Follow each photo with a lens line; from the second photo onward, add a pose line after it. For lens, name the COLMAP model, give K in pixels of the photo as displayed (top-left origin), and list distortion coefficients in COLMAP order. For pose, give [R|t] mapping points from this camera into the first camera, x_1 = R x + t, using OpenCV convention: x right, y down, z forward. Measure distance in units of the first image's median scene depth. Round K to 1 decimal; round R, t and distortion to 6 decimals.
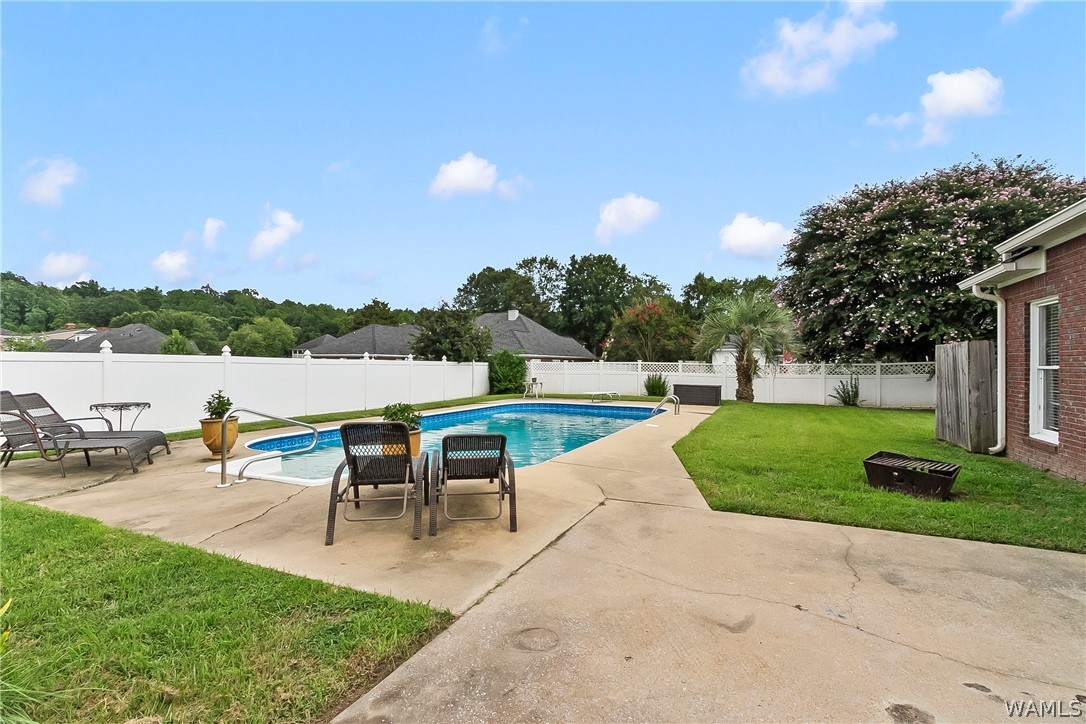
lens RADIAL K [[496.2, 0, 542.5], [0, 496.2, 361.1], [0, 0, 1]] dist [0.002492, 0.000035]
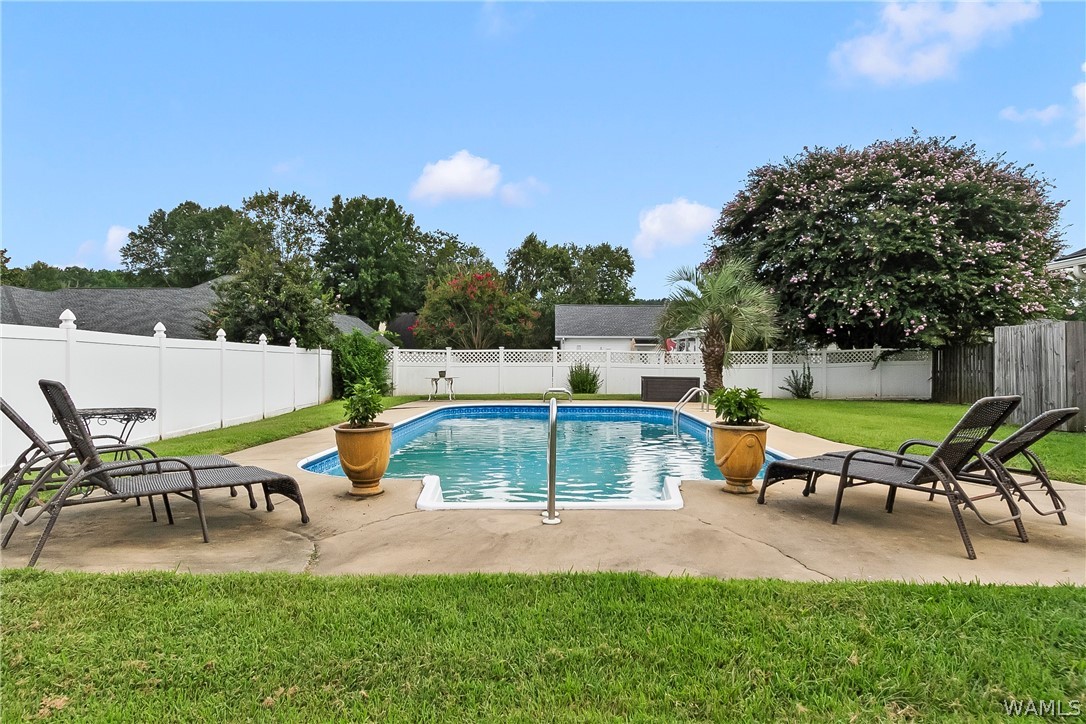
lens RADIAL K [[699.5, 0, 543.0], [0, 699.5, 362.0], [0, 0, 1]] dist [0.007125, -0.003067]
pose [[0.913725, -0.004908, 0.406304, -0.230993], [0.000530, 0.999941, 0.010886, 0.008639], [-0.406333, -0.009732, 0.913673, 0.043068]]
